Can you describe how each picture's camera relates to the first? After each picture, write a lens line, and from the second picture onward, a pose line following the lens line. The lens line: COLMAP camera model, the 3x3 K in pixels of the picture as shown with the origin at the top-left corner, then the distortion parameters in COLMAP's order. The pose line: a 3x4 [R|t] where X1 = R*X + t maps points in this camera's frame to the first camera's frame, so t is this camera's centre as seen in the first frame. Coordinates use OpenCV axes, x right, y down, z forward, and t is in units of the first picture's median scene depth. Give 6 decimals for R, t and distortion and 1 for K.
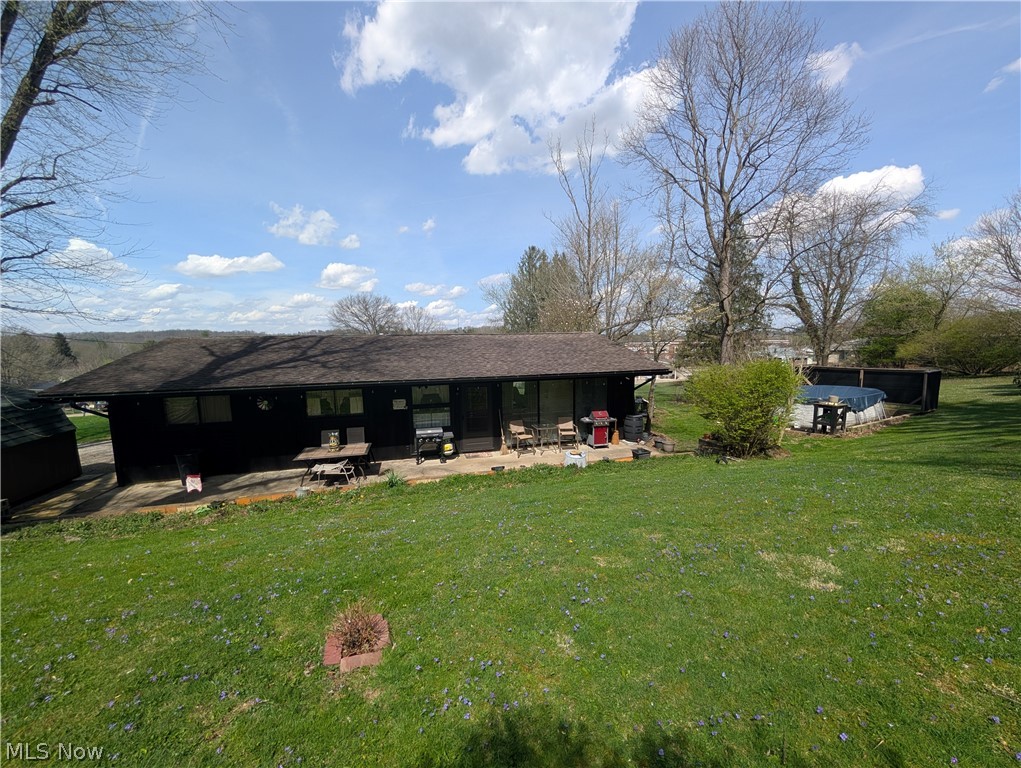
lens RADIAL K [[386.7, 0, 508.5], [0, 386.7, 387.1], [0, 0, 1]] dist [-0.002057, -0.000028]
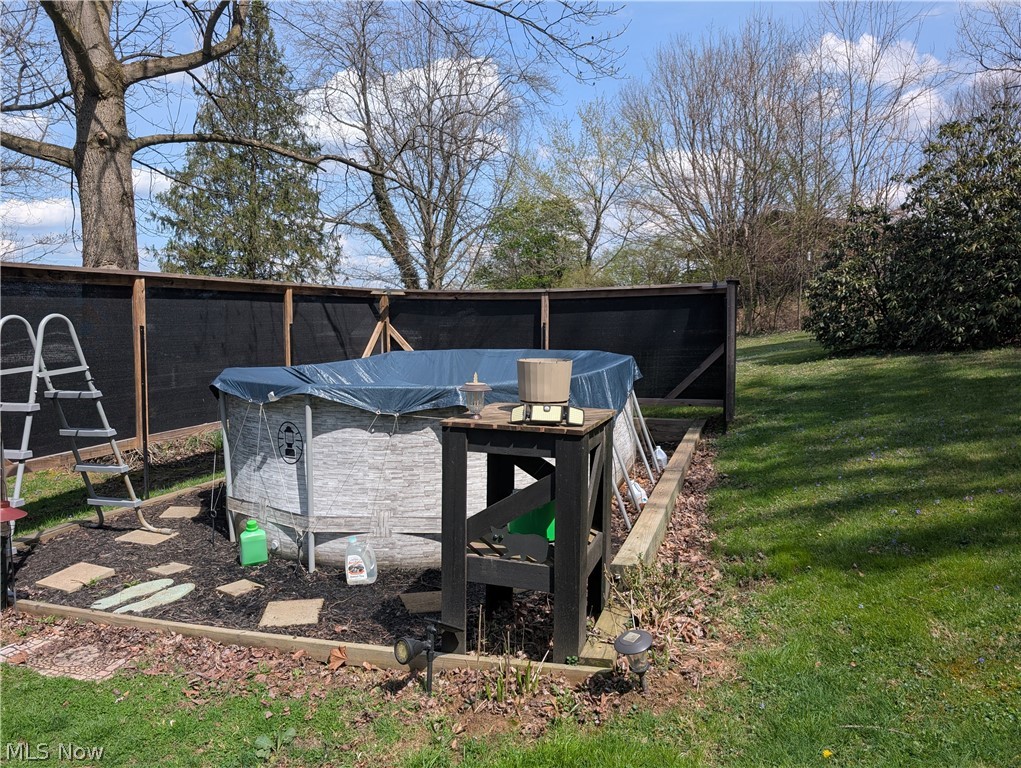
lens RADIAL K [[727.5, 0, 510.5], [0, 727.5, 384.0], [0, 0, 1]] dist [0.003083, -0.005872]
pose [[0.700238, -0.048590, 0.712254, 0.299923], [0.072282, 0.997380, -0.003021, 0.014804], [-0.710241, 0.053598, 0.701916, 0.383409]]
